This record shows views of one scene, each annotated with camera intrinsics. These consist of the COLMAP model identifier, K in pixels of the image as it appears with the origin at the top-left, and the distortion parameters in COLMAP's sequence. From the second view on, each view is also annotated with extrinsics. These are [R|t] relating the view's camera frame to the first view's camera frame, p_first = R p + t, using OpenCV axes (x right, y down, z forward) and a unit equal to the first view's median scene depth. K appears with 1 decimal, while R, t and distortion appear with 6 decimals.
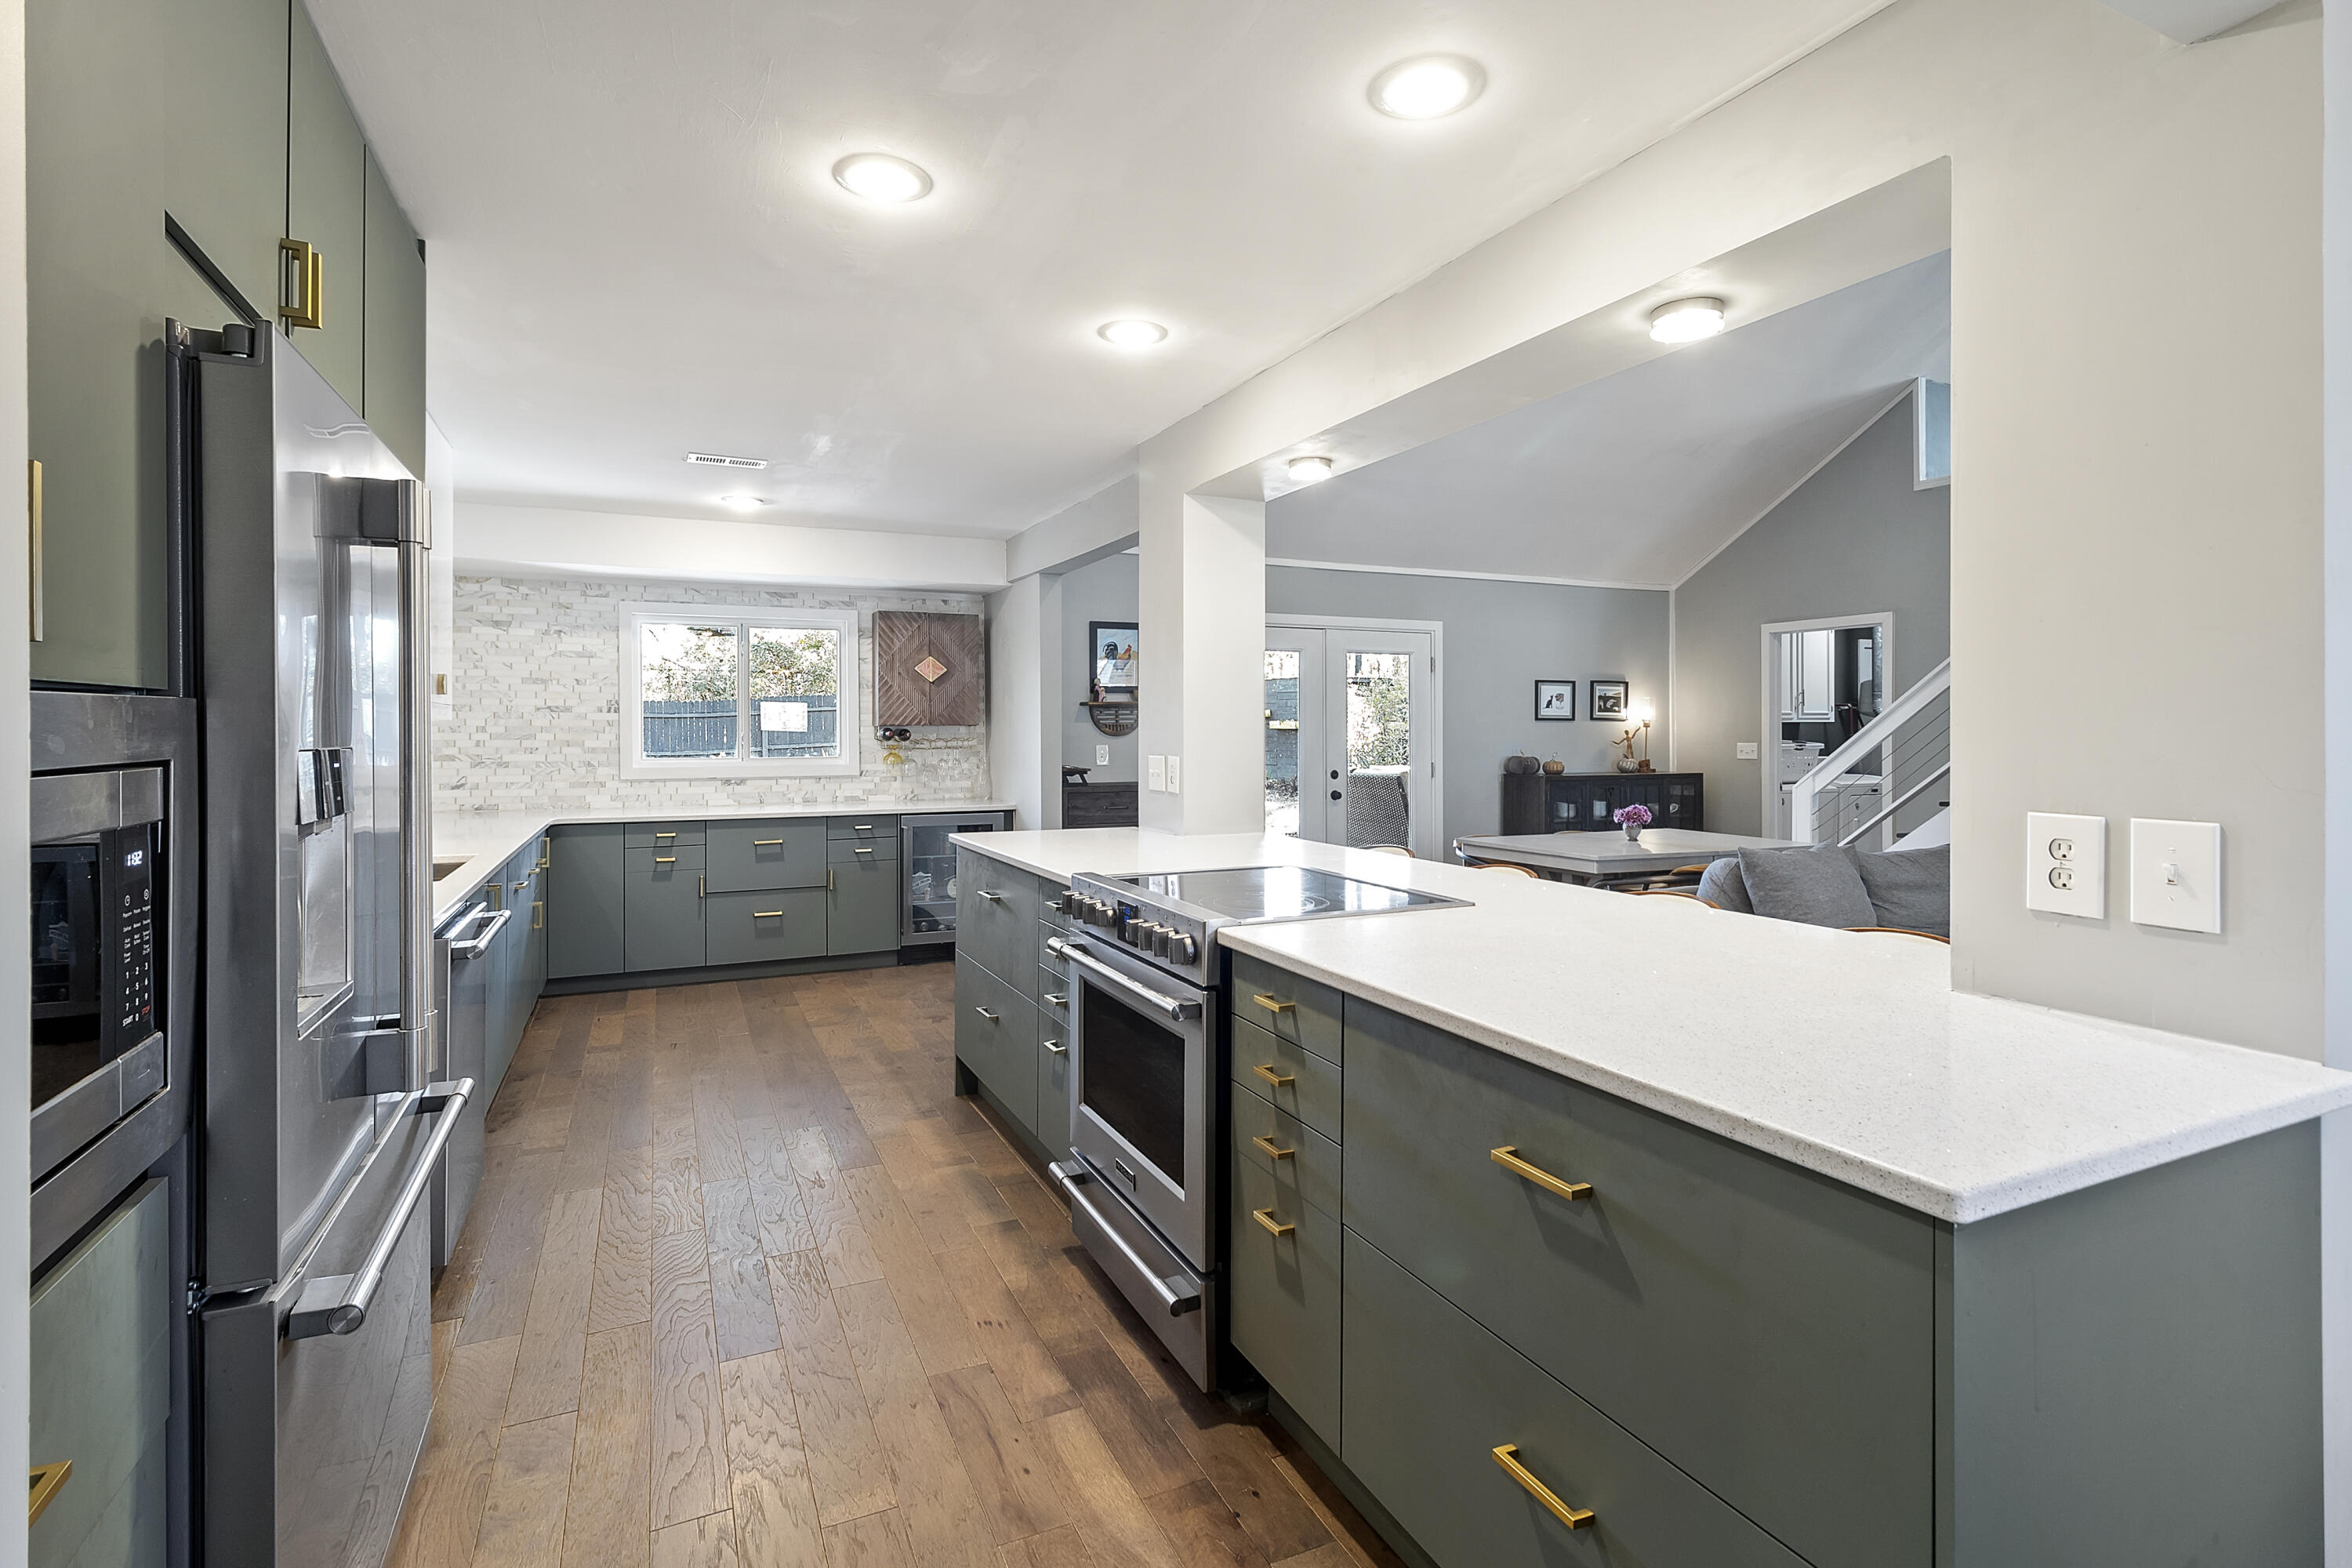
lens RADIAL K [[1107.3, 0, 1188.8], [0, 1107.3, 730.2], [0, 0, 1]] dist [0.008802, -0.001929]
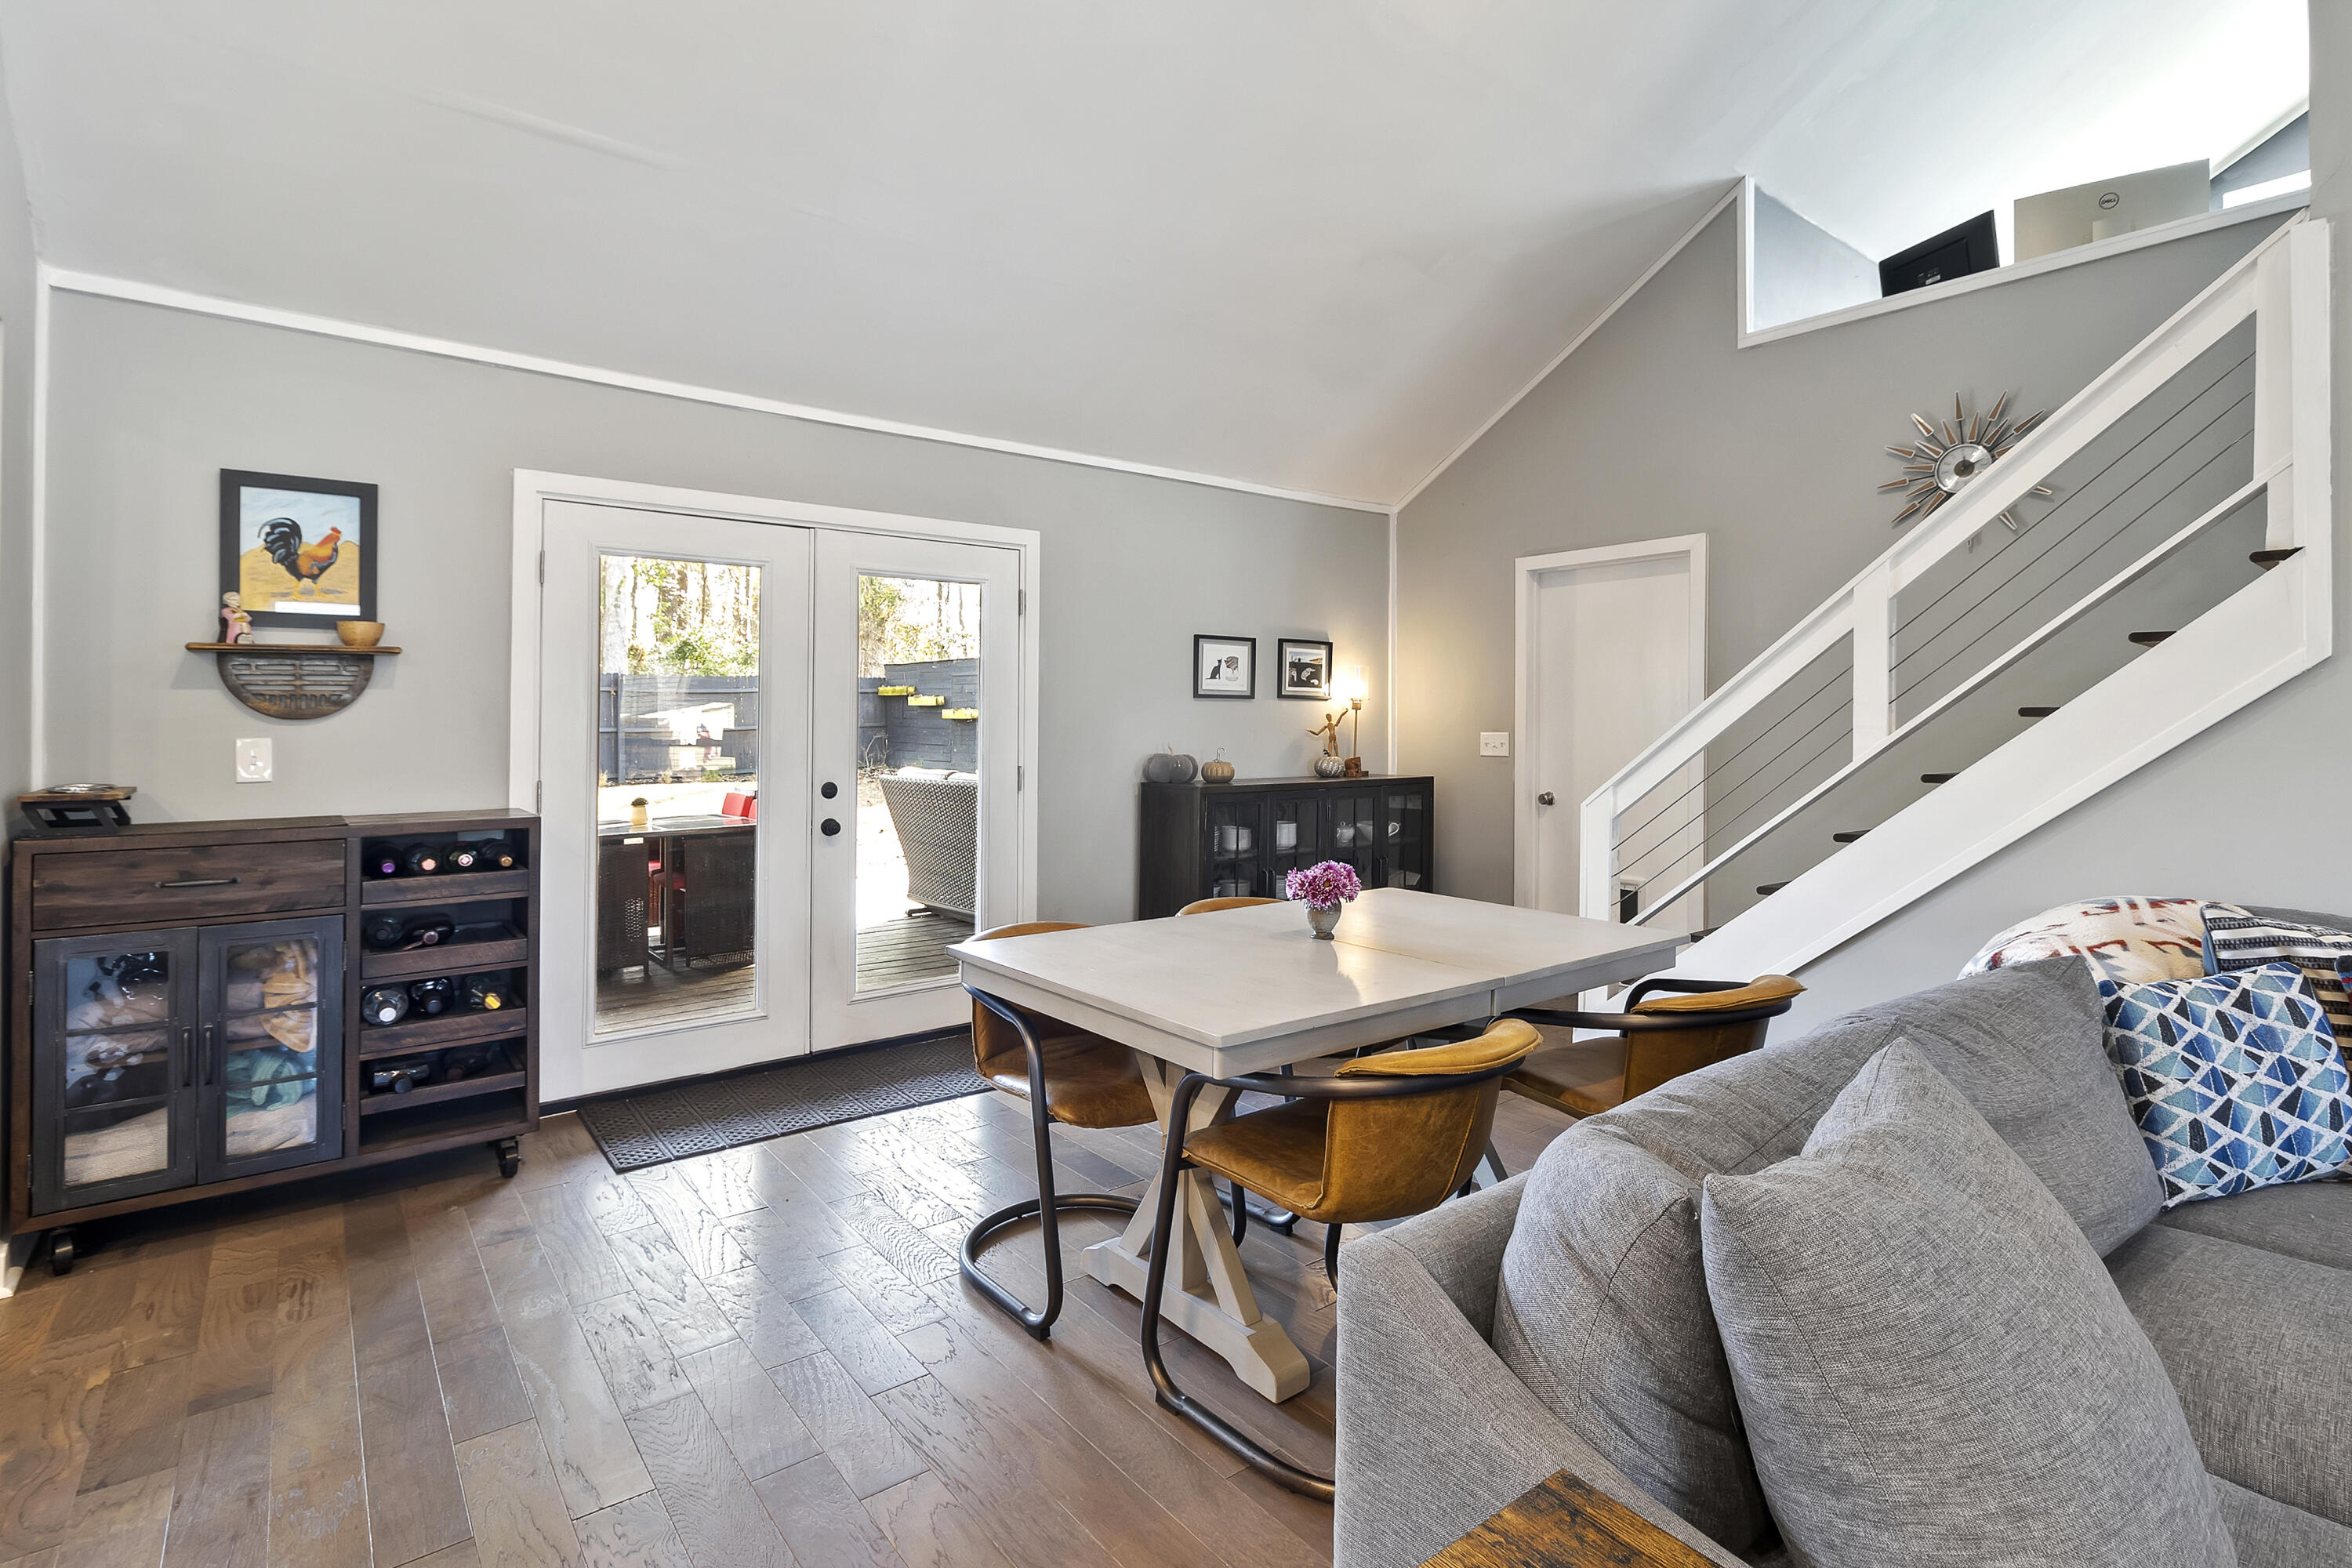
lens RADIAL K [[1107.3, 0, 1165.3], [0, 1107.3, 747.7], [0, 0, 1]] dist [0.008802, -0.001929]
pose [[0.976829, -0.004186, 0.213983, 0.263949], [-0.000648, 0.999746, 0.022517, 0.009195], [-0.214023, -0.022134, 0.976578, 0.625619]]
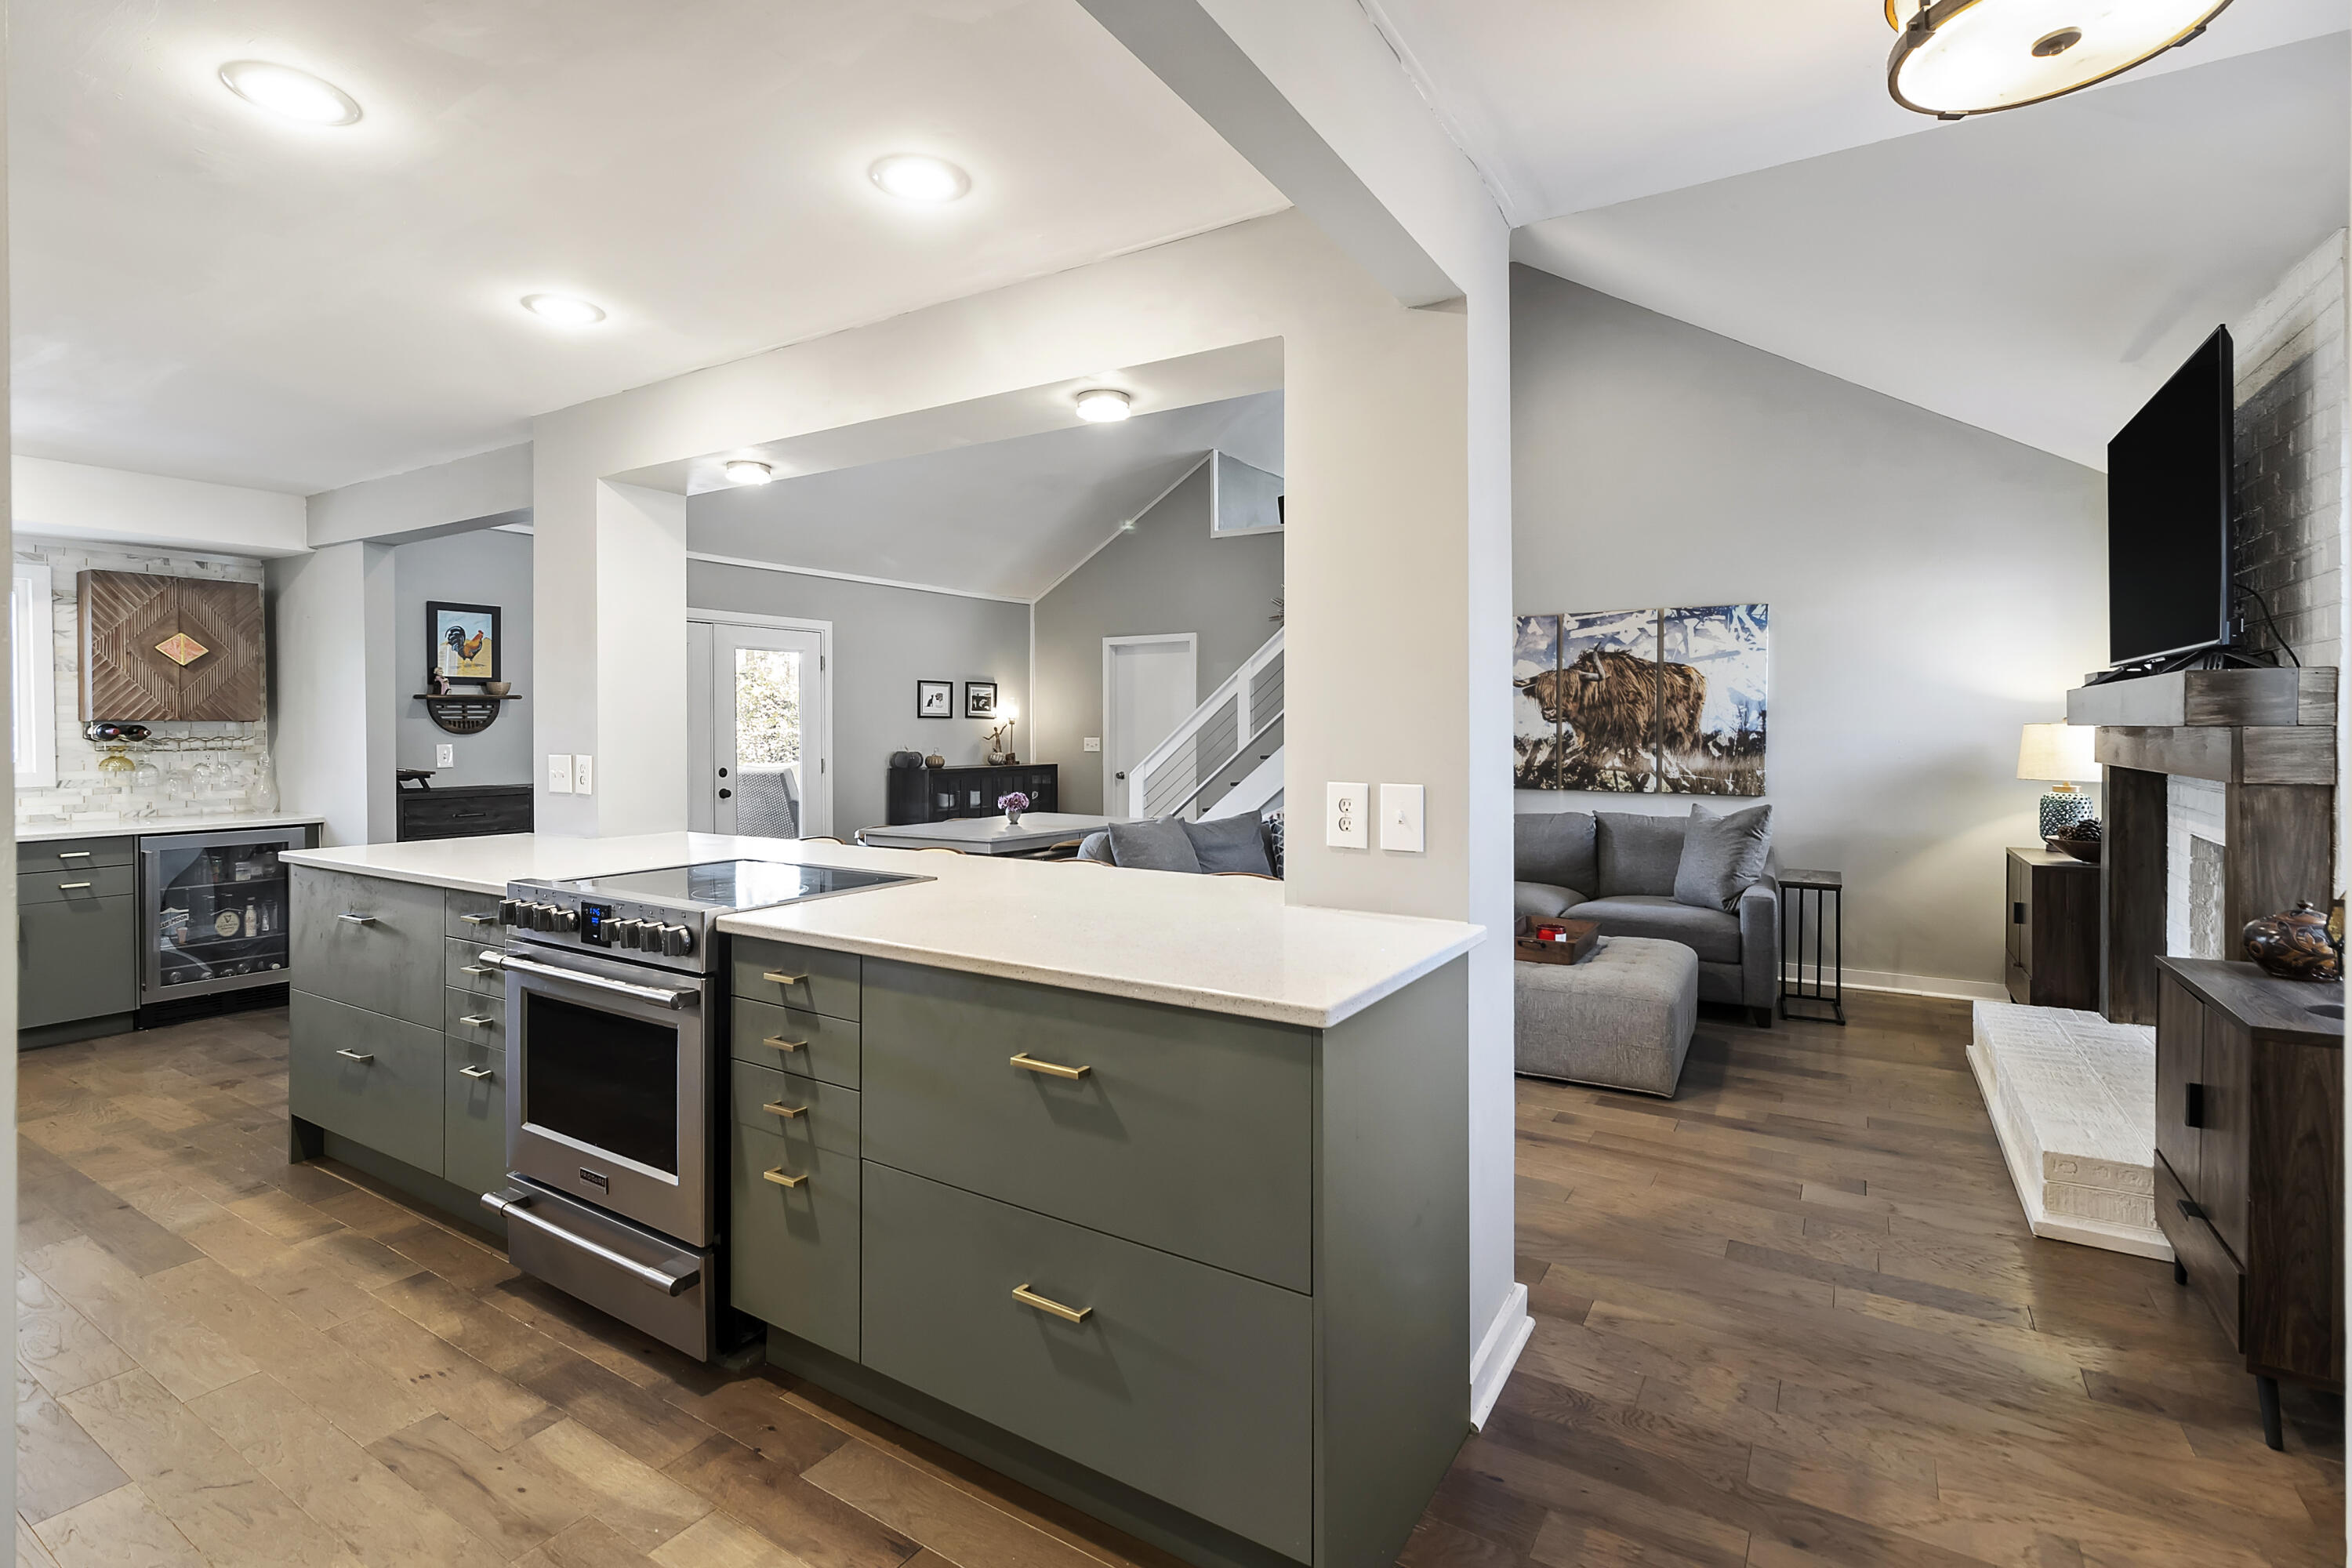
lens RADIAL K [[1107.3, 0, 1177.9], [0, 1107.3, 721.8], [0, 0, 1]] dist [0.008802, -0.001929]
pose [[0.842318, 0.002669, 0.538974, -0.086072], [-0.000326, 0.999990, -0.004441, -0.000555], [-0.538981, 0.003565, 0.842311, -0.060319]]
